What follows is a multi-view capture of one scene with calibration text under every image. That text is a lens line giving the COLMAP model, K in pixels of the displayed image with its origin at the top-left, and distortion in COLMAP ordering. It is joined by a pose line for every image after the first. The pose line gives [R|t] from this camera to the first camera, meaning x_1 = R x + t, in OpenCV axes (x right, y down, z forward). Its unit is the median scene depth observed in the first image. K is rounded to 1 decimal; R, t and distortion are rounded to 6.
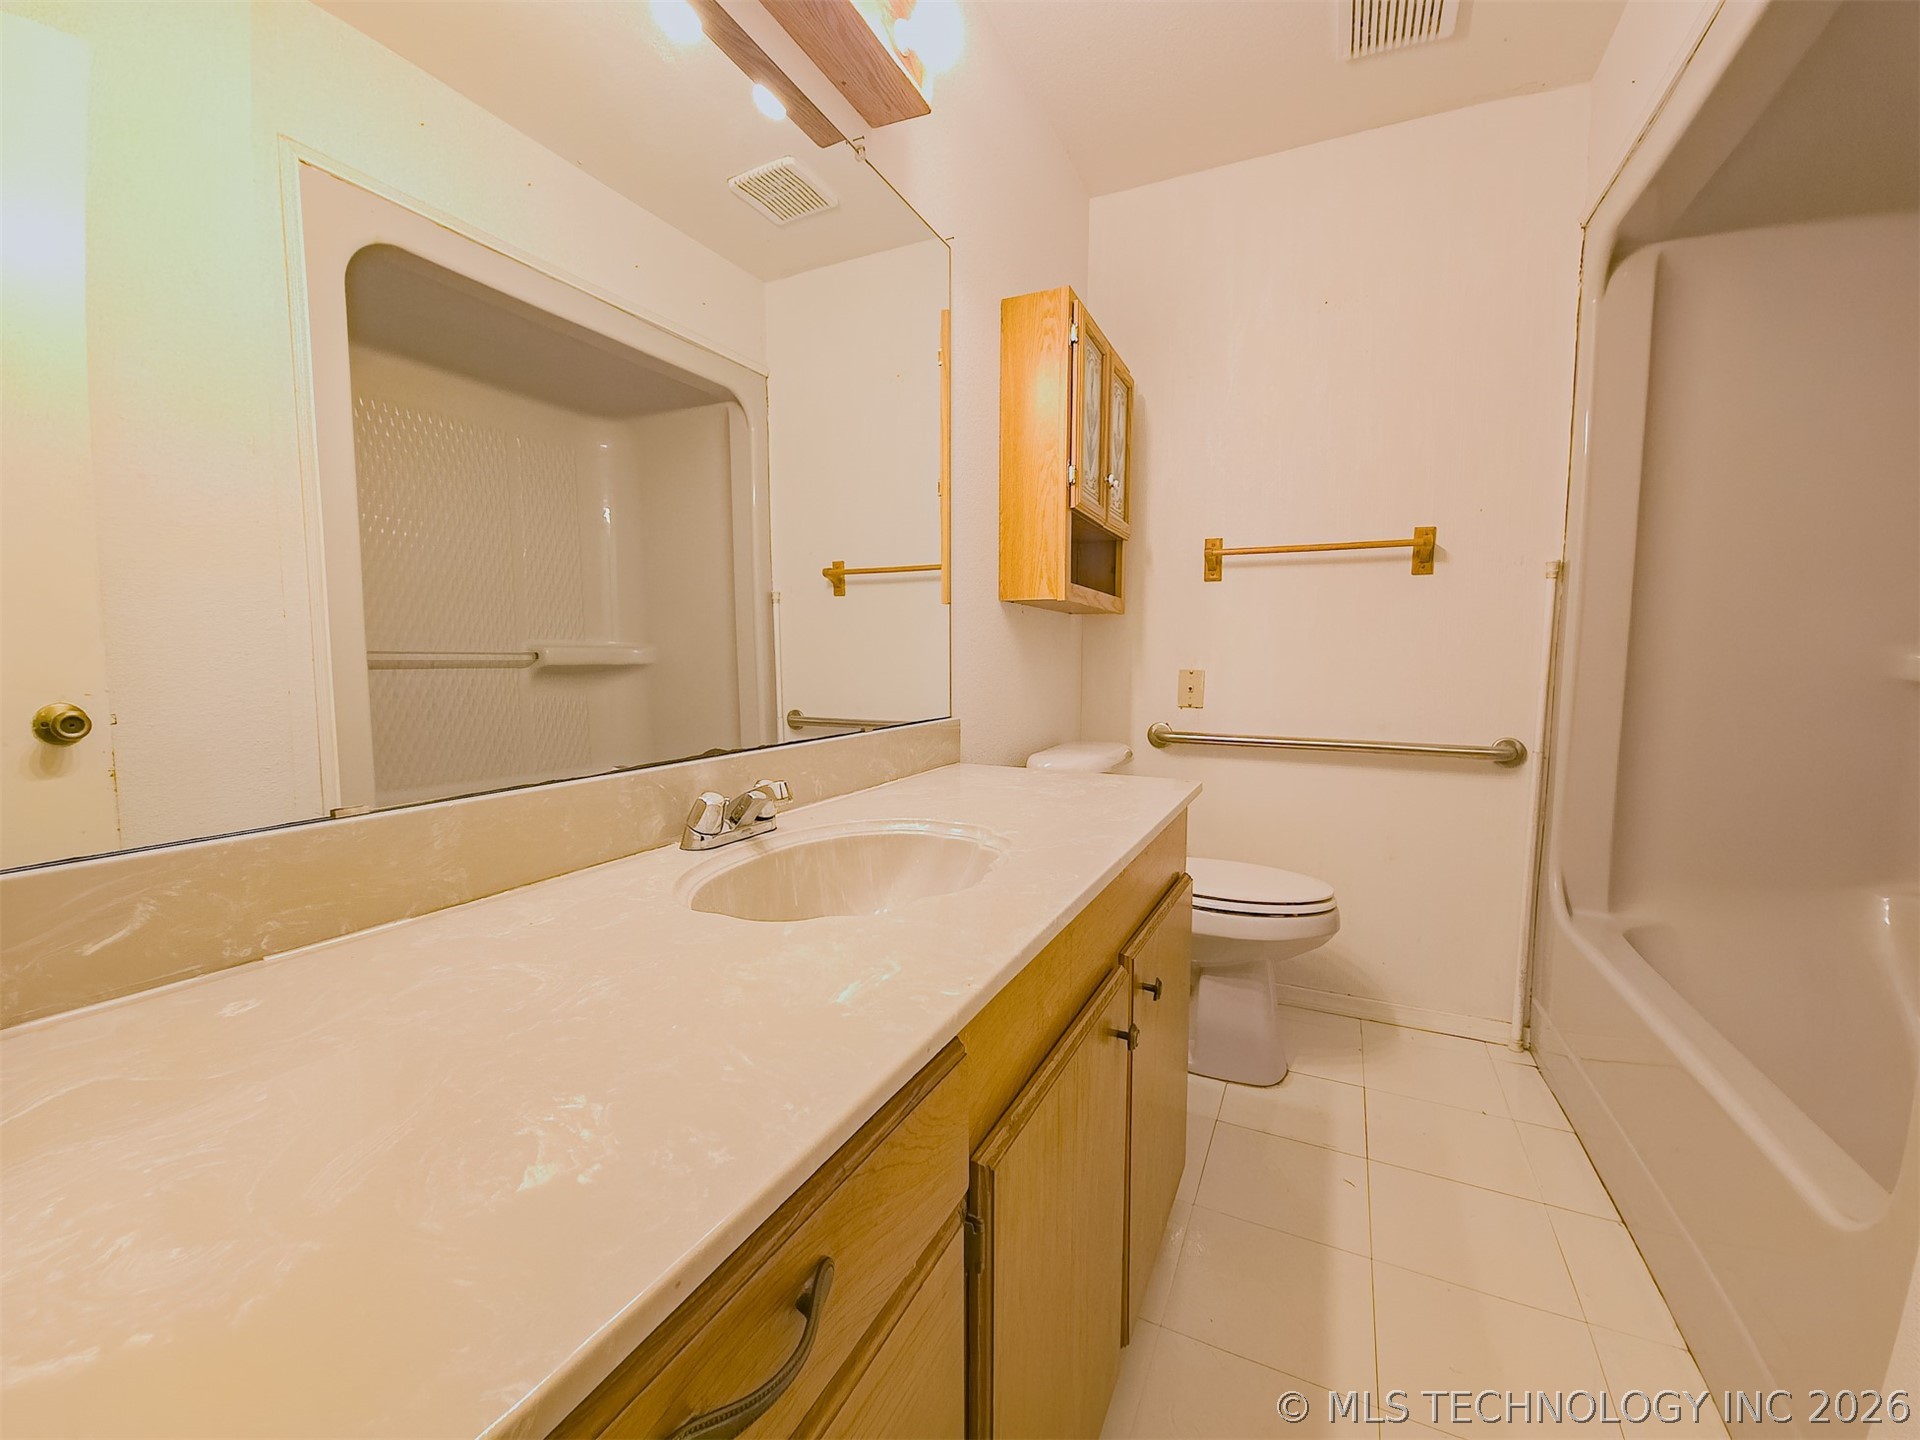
lens RADIAL K [[784.0, 0, 967.4], [0, 784.0, 719.8], [0, 0, 1]] dist [-0.000479, 0.000054]
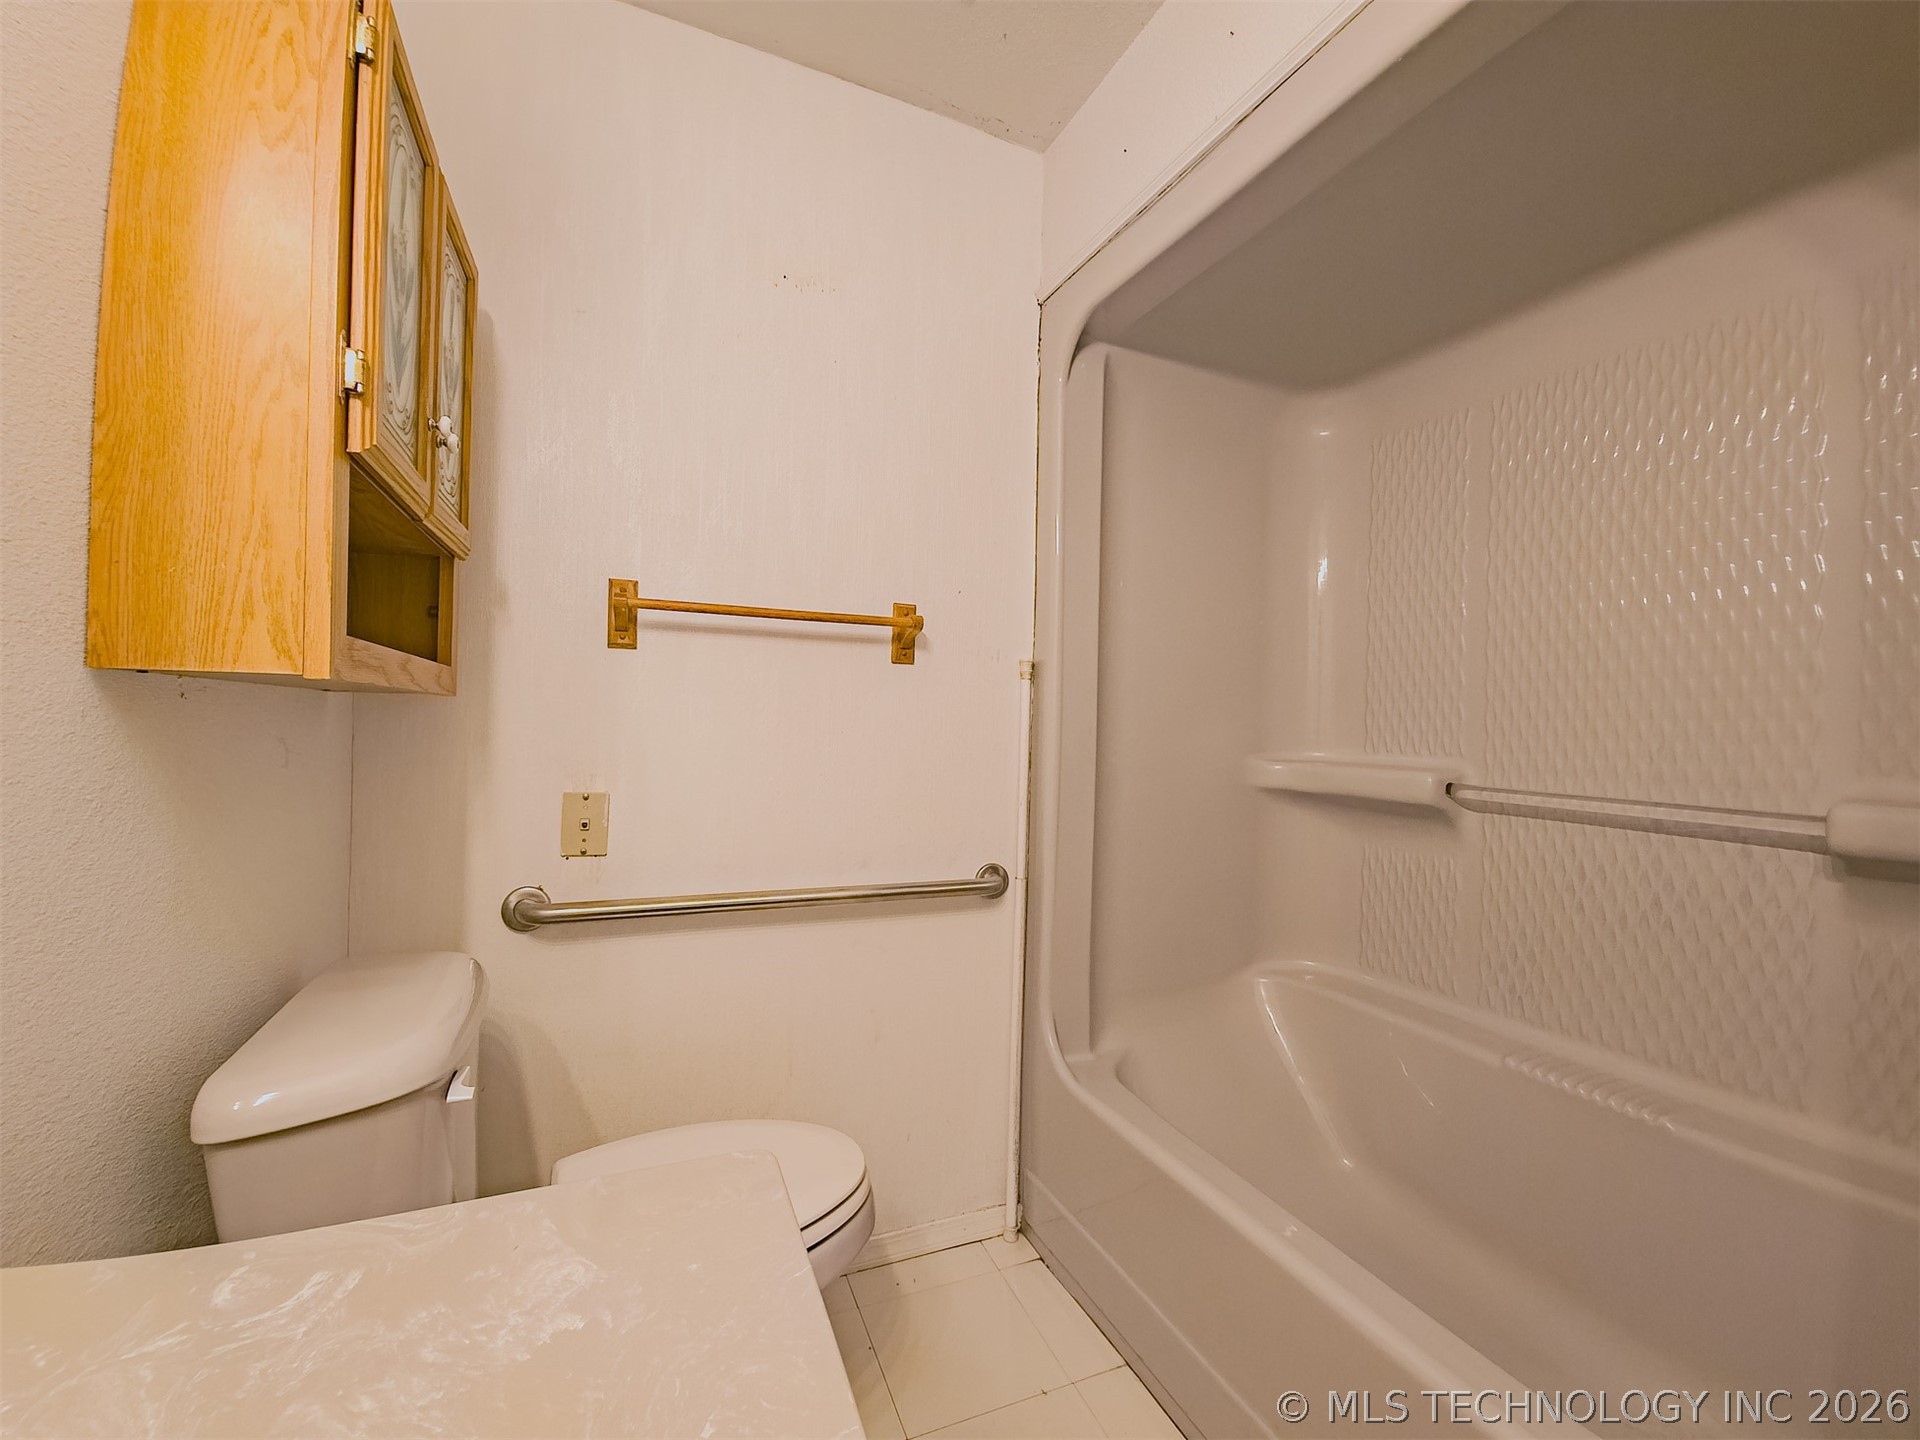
lens RADIAL K [[784.0, 0, 967.4], [0, 784.0, 719.8], [0, 0, 1]] dist [-0.000479, 0.000054]
pose [[0.663816, 0.011652, 0.747805, 0.038967], [0.041853, 0.997733, -0.052698, -0.088578], [-0.746724, 0.066279, 0.661824, 0.453994]]
